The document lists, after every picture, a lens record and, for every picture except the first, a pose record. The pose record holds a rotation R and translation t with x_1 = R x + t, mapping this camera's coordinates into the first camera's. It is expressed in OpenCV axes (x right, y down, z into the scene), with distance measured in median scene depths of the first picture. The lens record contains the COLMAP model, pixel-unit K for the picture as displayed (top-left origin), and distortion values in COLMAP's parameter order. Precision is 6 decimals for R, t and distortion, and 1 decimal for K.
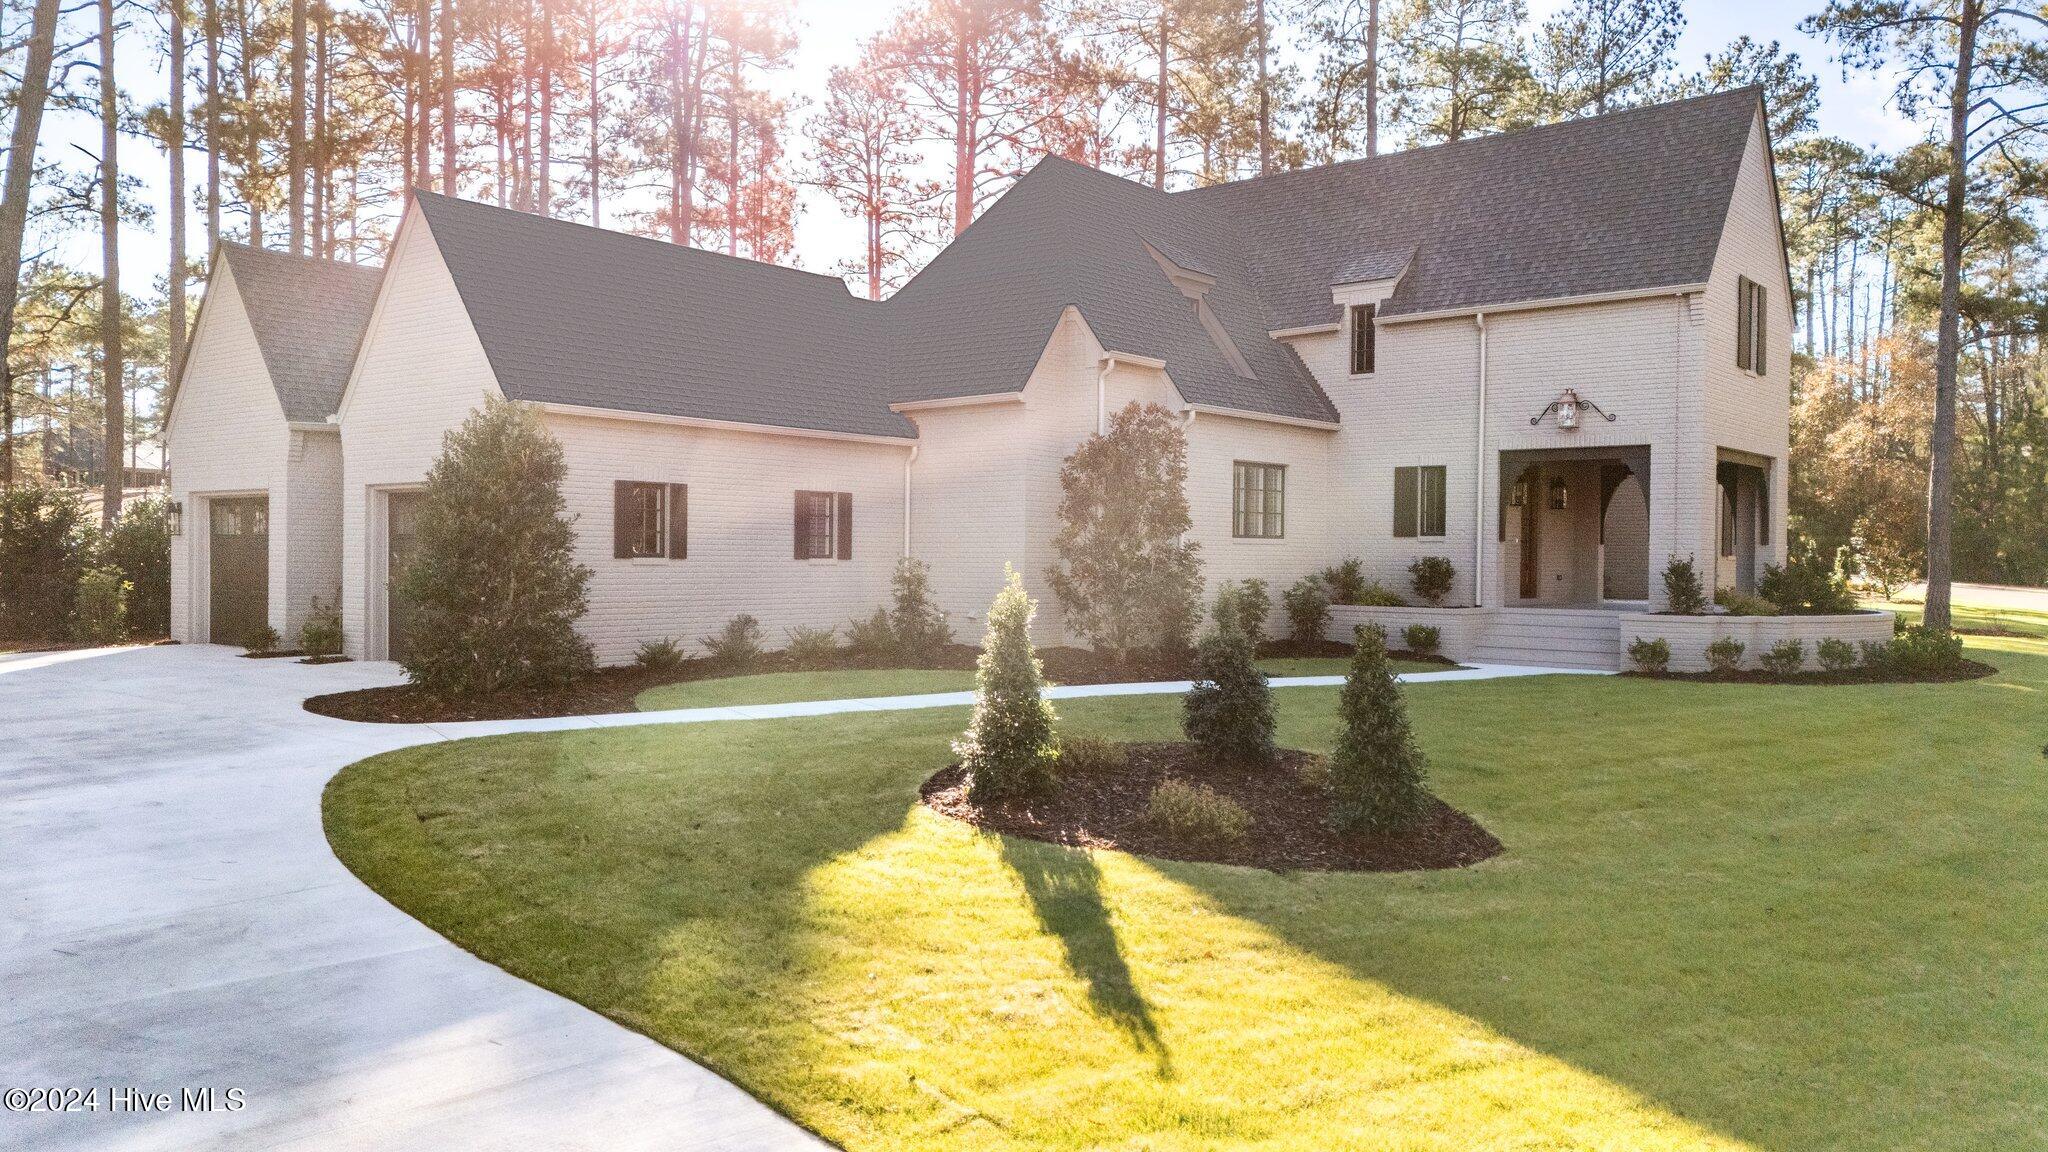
lens RADIAL K [[1515.9, 0, 1024.0], [0, 1515.9, 576.0], [0, 0, 1]] dist [0.123678, -0.134431]
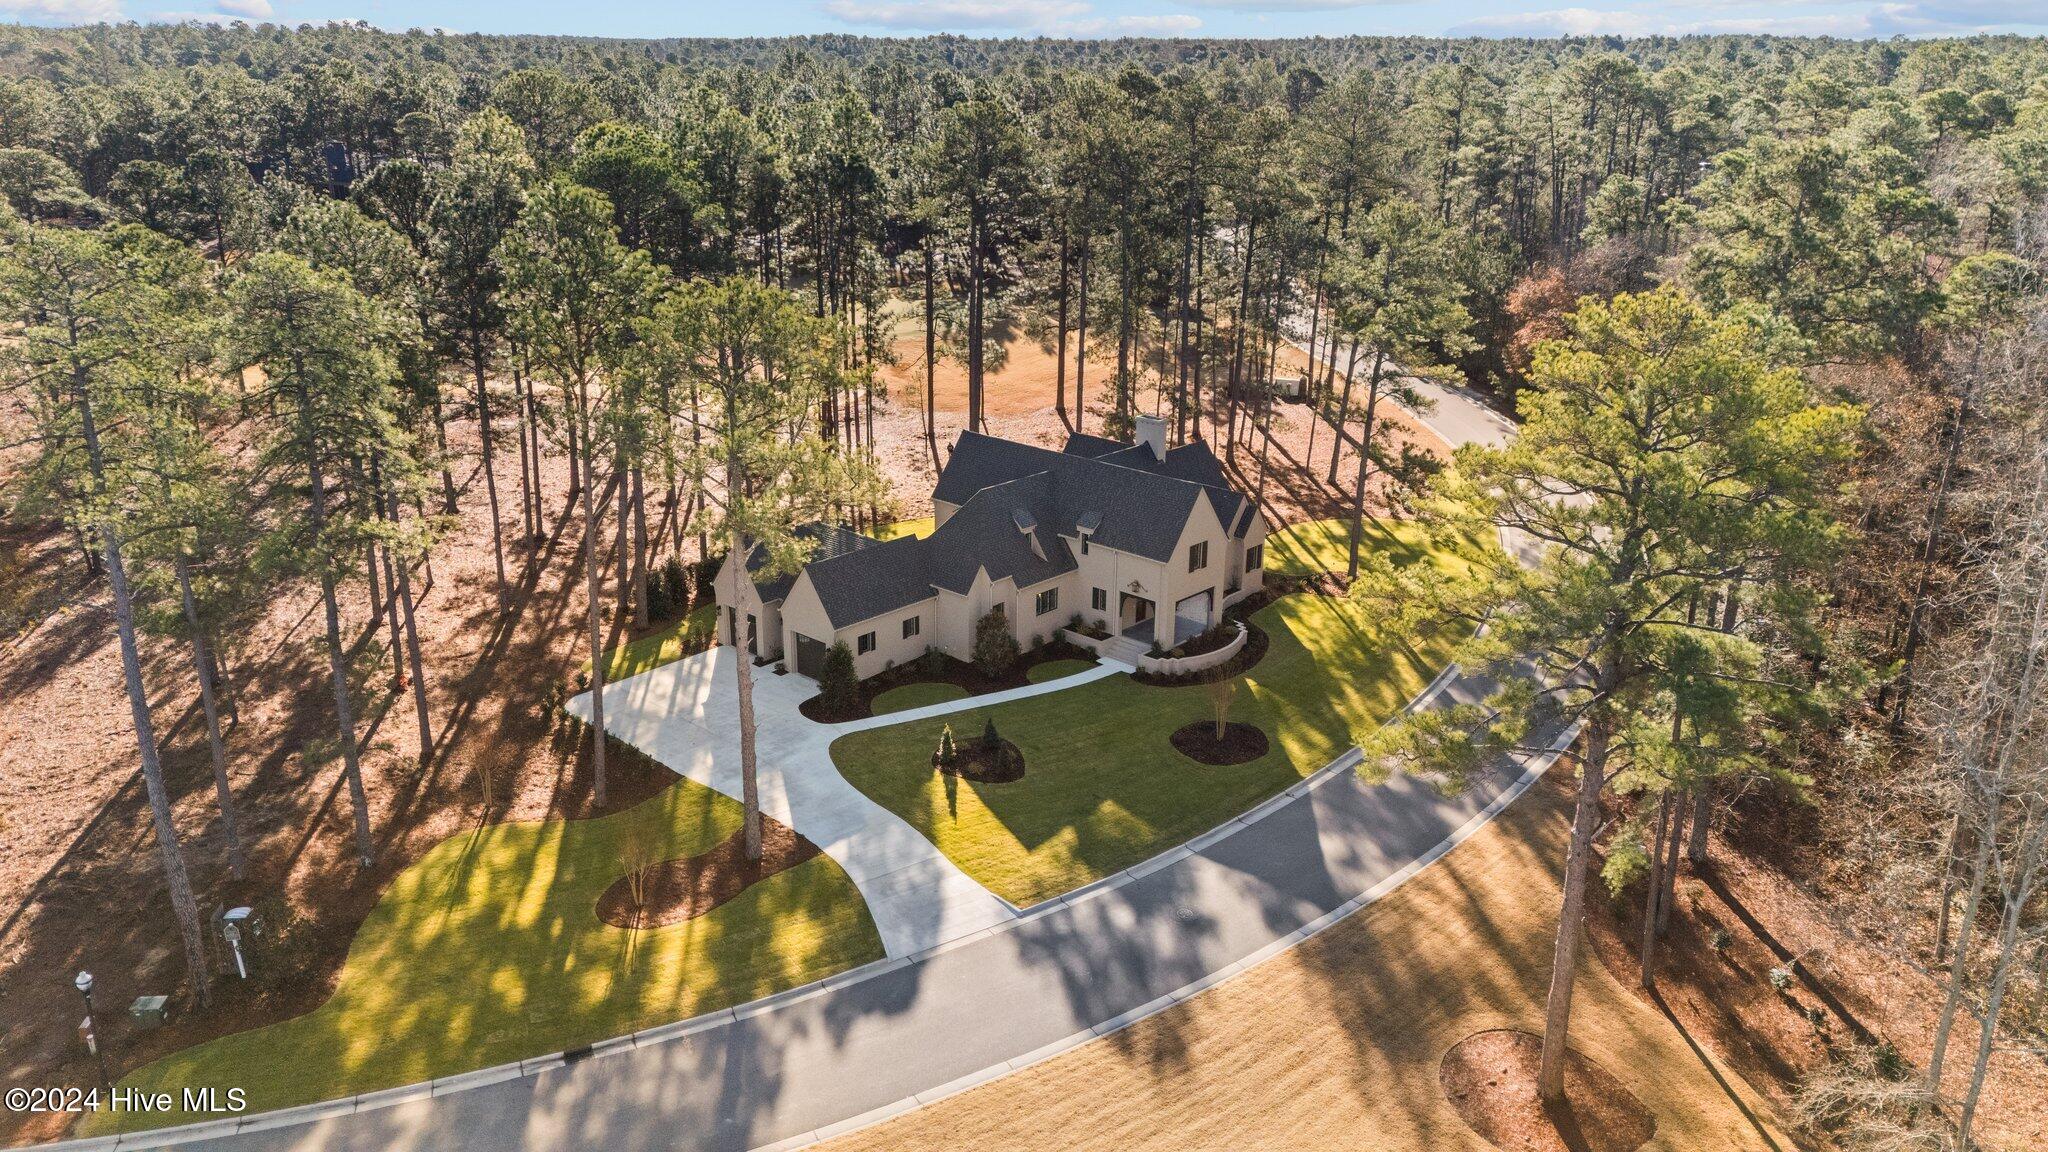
lens RADIAL K [[1515.9, 0, 1024.0], [0, 1515.9, 576.0], [0, 0, 1]] dist [0.123678, -0.134431]
pose [[0.998668, 0.032761, -0.039852, 0.237955], [-0.017222, 0.939885, 0.341057, -1.210867], [0.048629, -0.339917, 0.939197, -2.020338]]
